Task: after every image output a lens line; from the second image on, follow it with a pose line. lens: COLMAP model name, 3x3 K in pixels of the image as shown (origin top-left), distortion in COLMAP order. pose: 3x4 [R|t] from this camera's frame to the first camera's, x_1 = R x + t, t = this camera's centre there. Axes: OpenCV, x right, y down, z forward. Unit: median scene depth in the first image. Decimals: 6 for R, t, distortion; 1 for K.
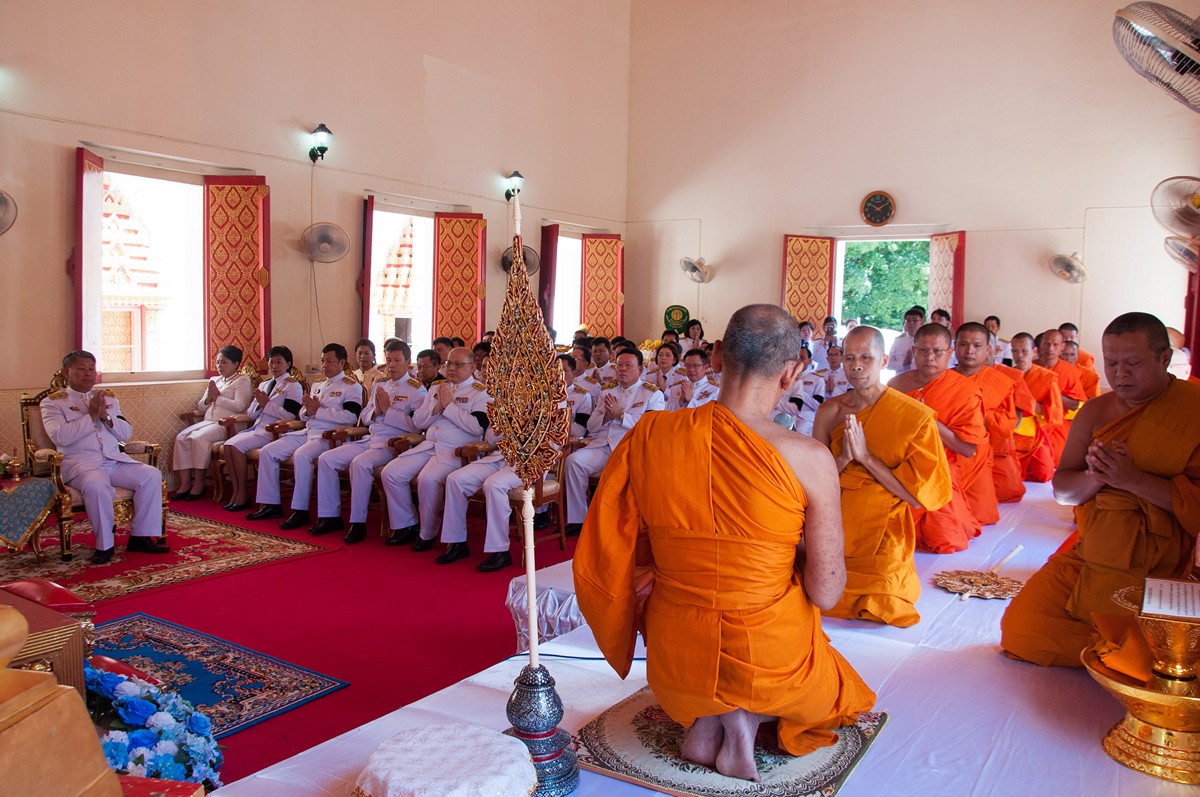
lens RADIAL K [[987.8, 0, 600.0], [0, 987.8, 398.5], [0, 0, 1]] dist [-0.093740, 0.004175]
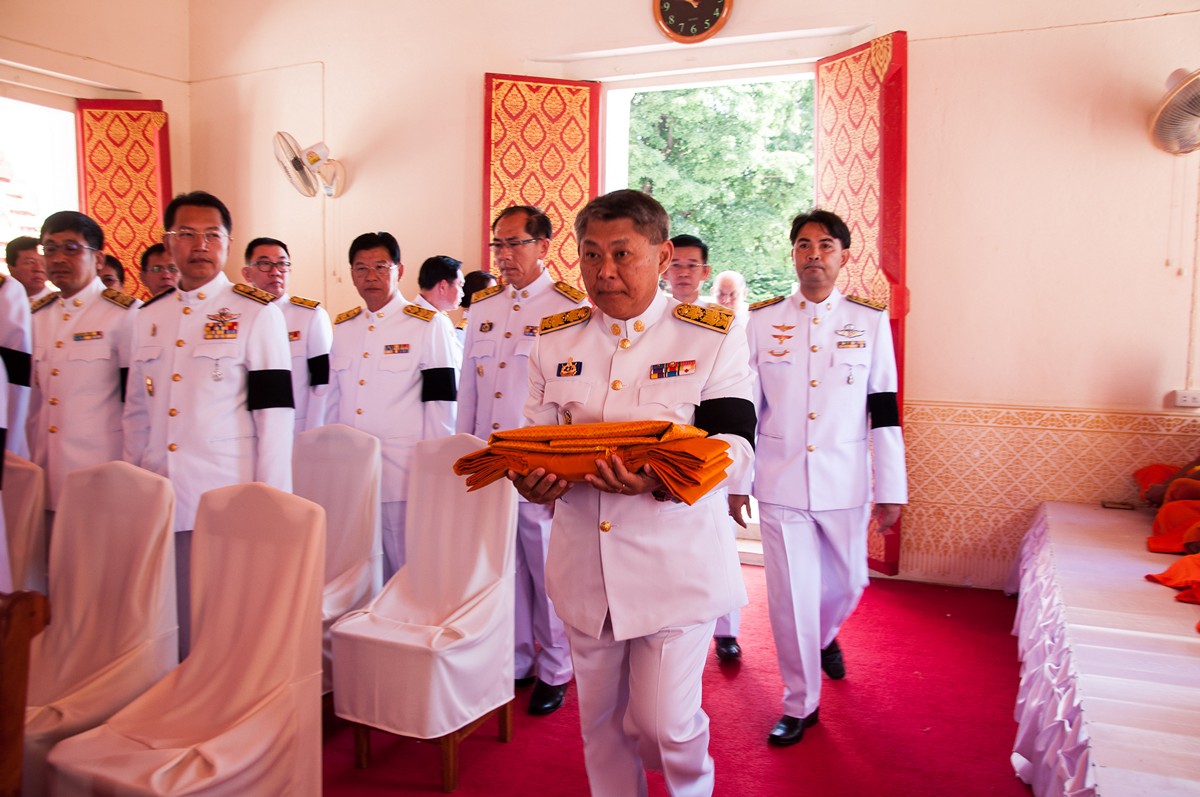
lens RADIAL K [[987.8, 0, 600.0], [0, 987.8, 398.5], [0, 0, 1]] dist [-0.093740, 0.004175]
pose [[0.987170, -0.035844, 0.155596, 0.165567], [0.031980, 0.999117, 0.027266, -0.033101], [-0.156436, -0.021940, 0.987444, 0.560094]]
